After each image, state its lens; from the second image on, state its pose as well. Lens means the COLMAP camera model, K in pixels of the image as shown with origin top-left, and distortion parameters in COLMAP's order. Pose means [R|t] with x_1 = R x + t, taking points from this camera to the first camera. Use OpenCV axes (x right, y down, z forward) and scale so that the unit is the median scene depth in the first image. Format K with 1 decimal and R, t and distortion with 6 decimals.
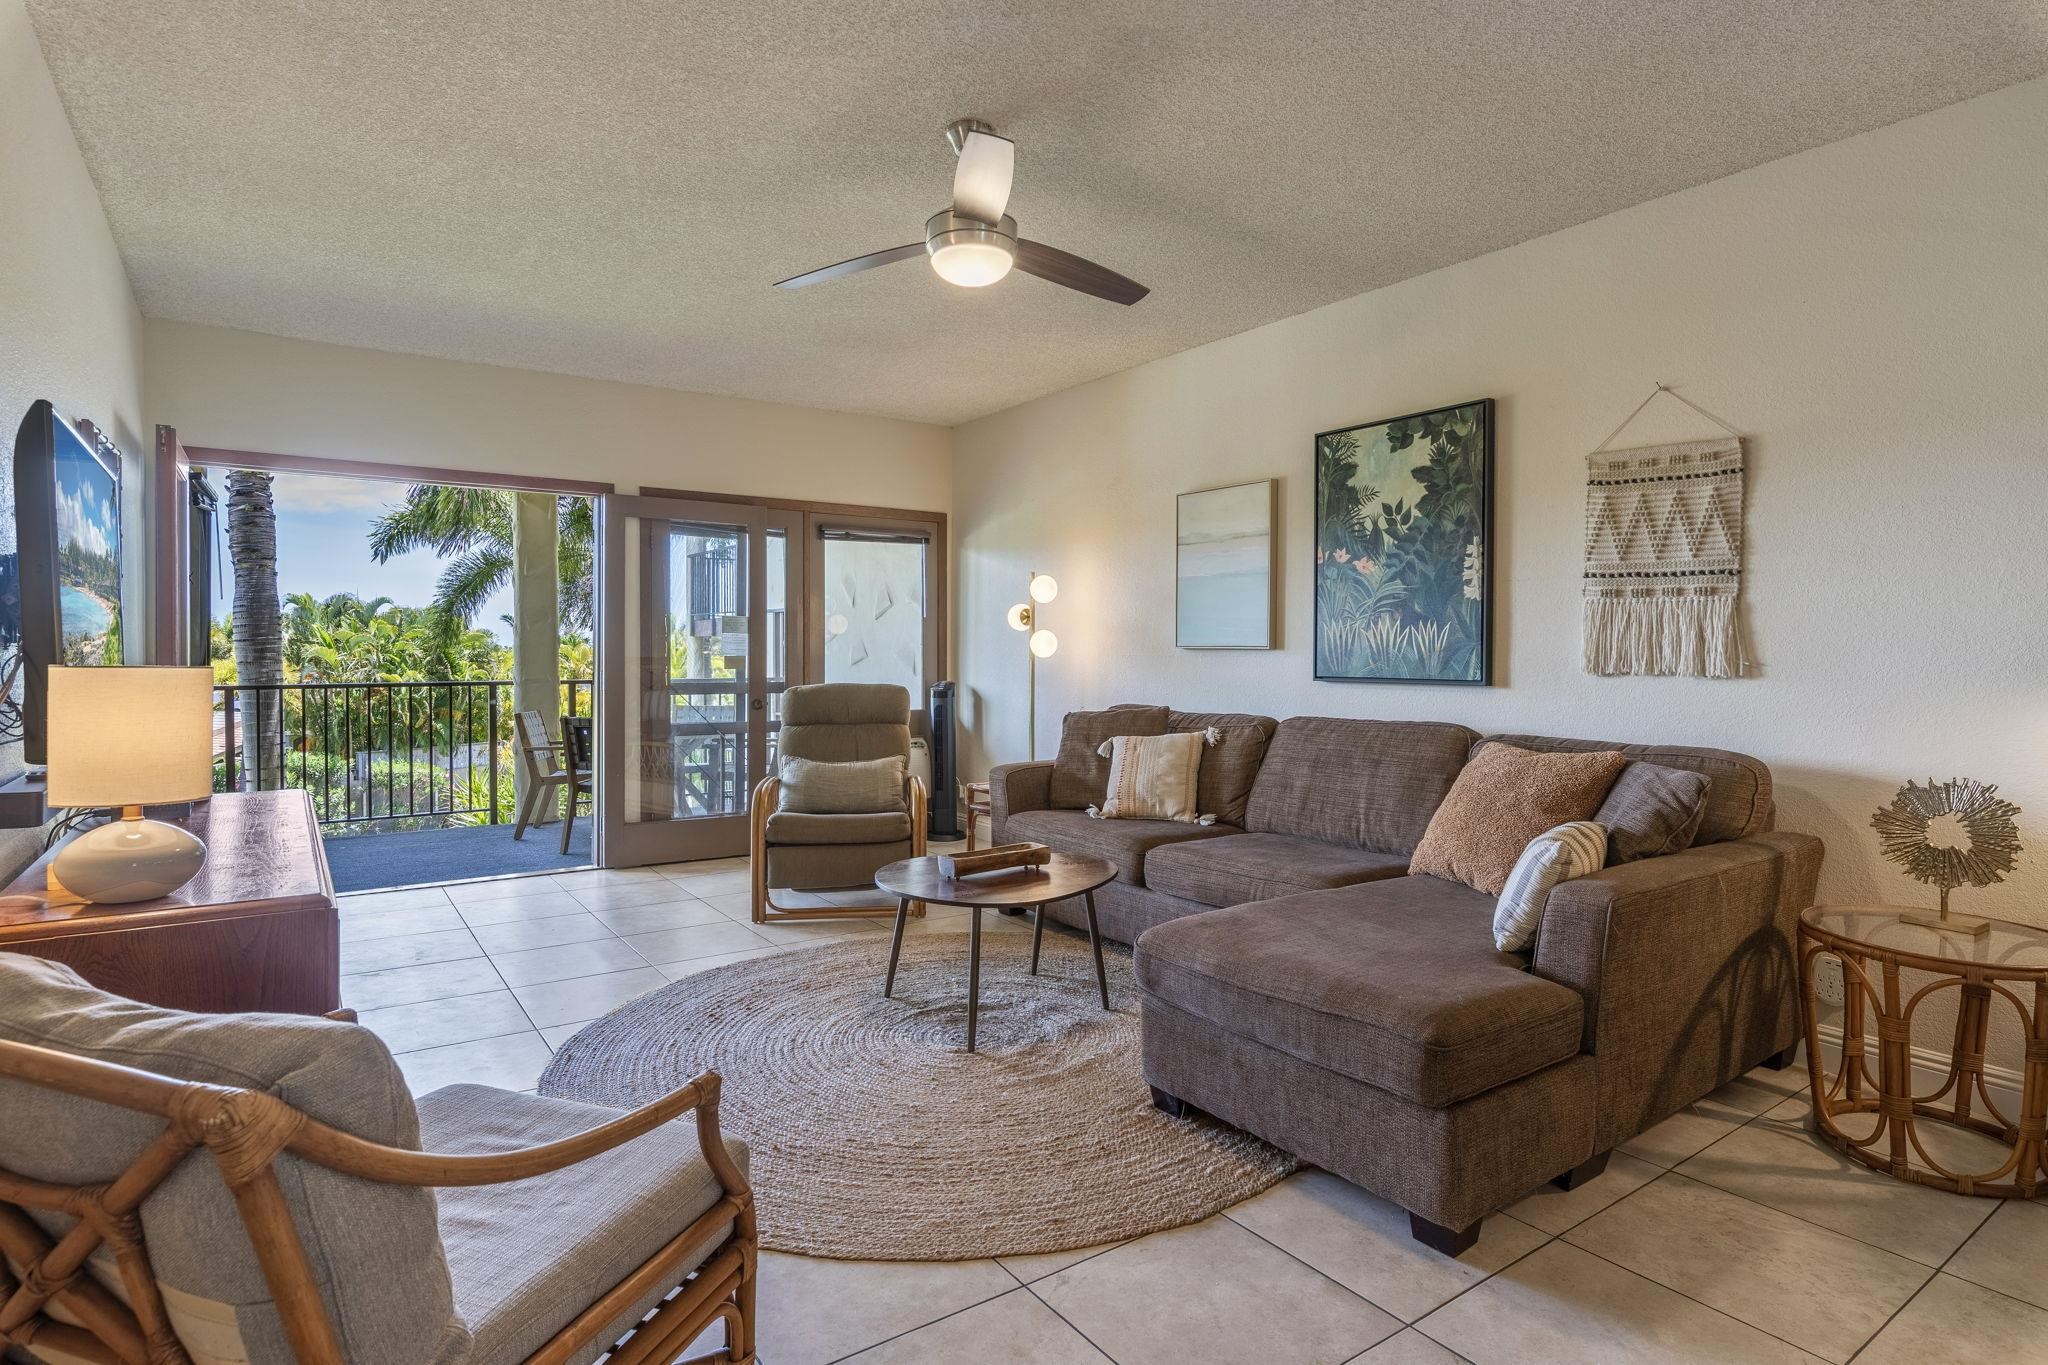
lens RADIAL K [[1055.7, 0, 1025.8], [0, 1055.7, 665.1], [0, 0, 1]] dist [-0.004124, 0.000023]
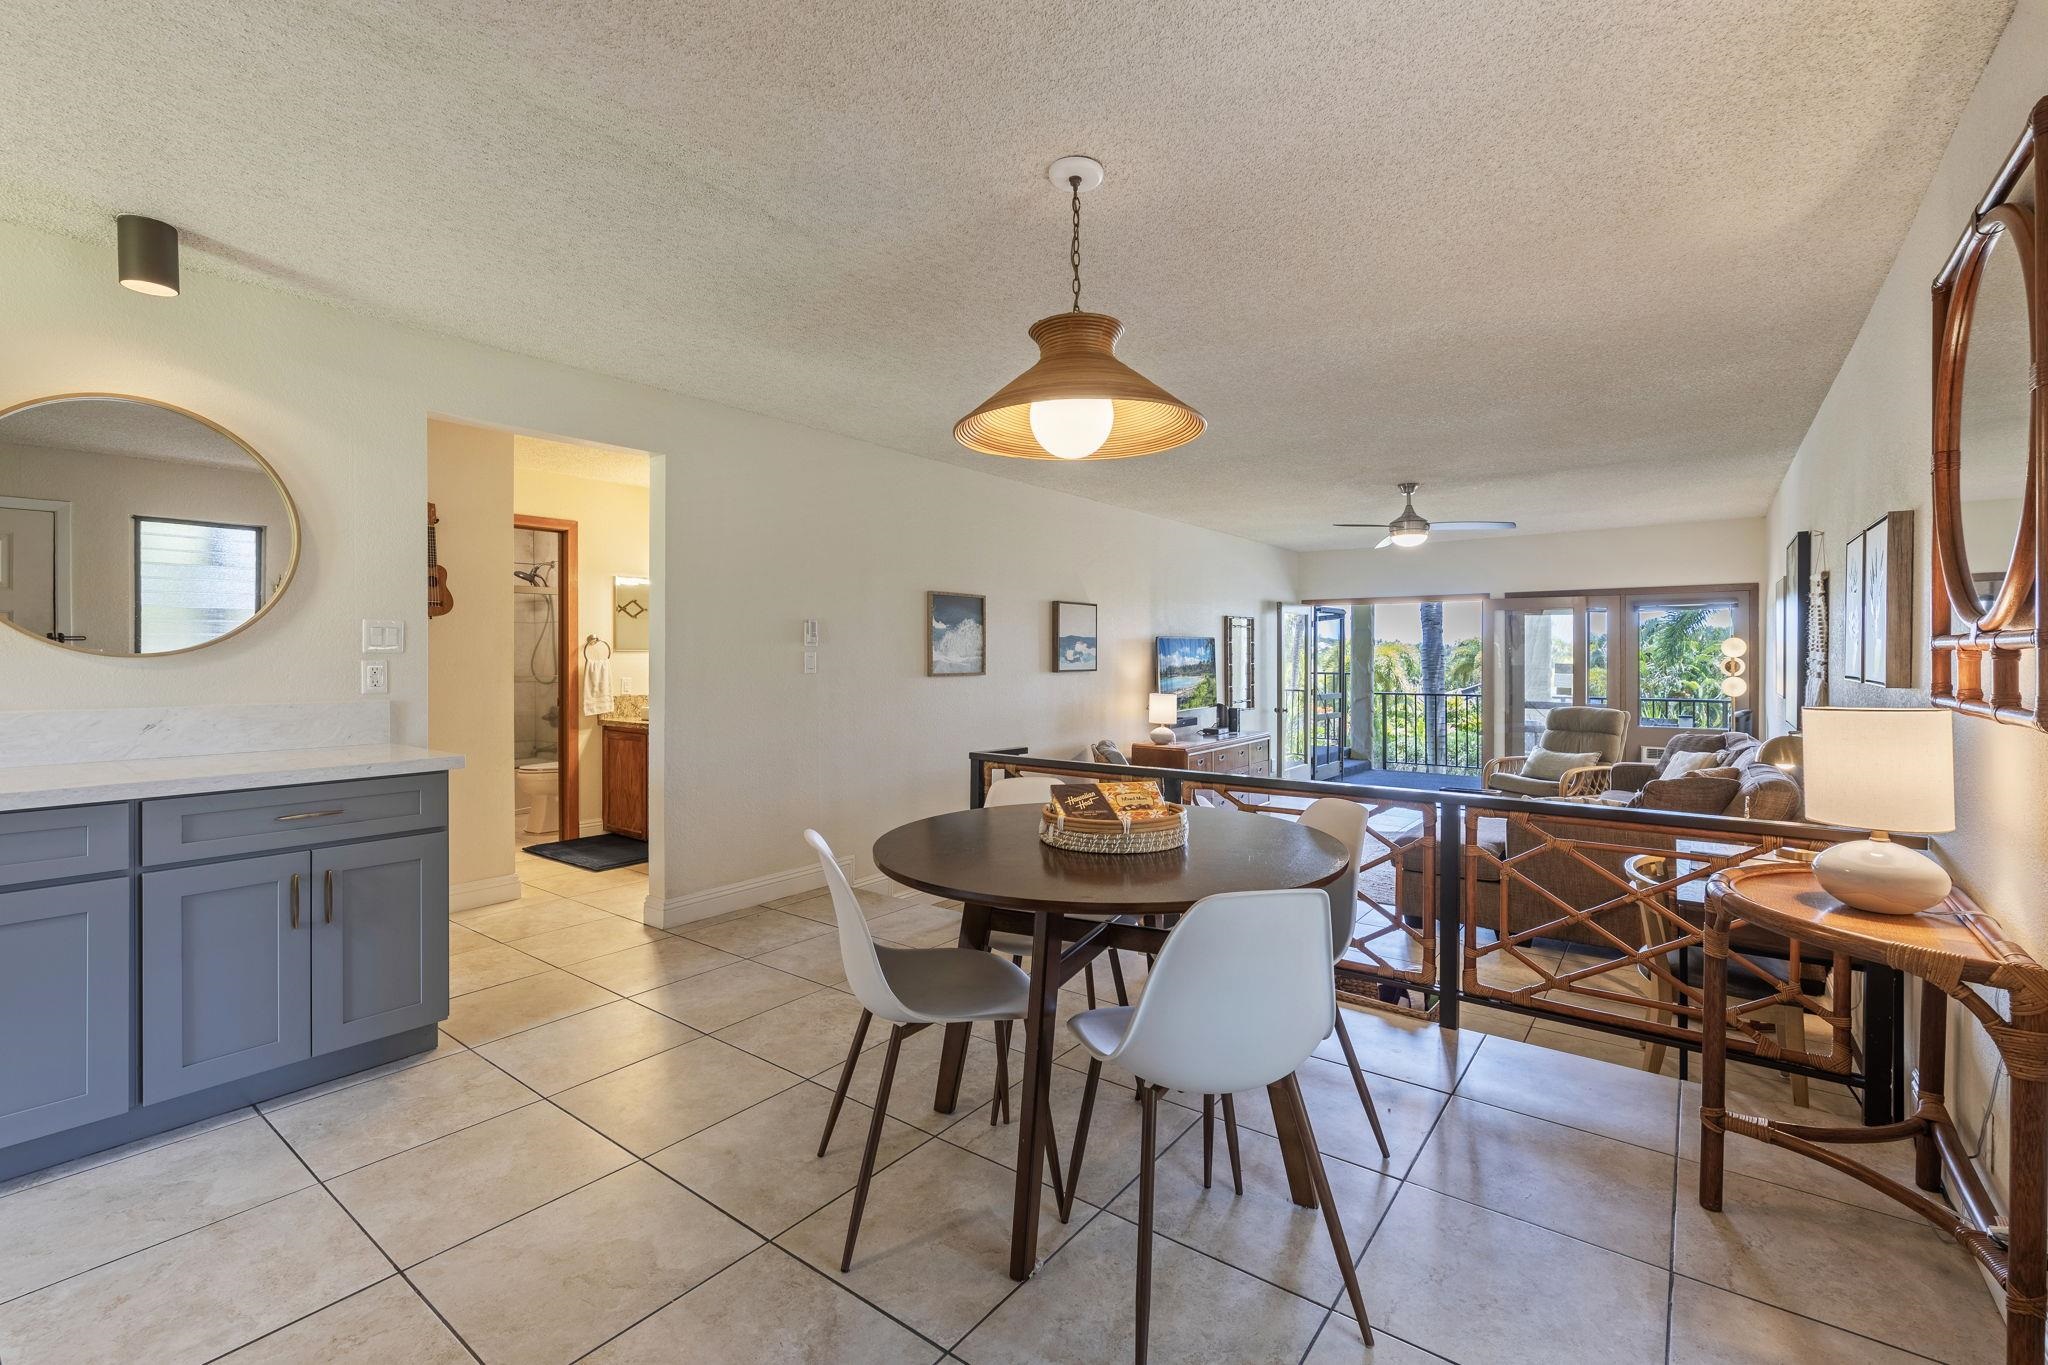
lens RADIAL K [[881.8, 0, 1053.0], [0, 881.8, 654.6], [0, 0, 1]] dist [0.004498, -0.002192]
pose [[0.318676, -0.002278, -0.947861, 1.132654], [-0.012054, 0.999907, -0.006455, -0.059818], [0.947787, 0.013482, 0.318619, -0.305808]]
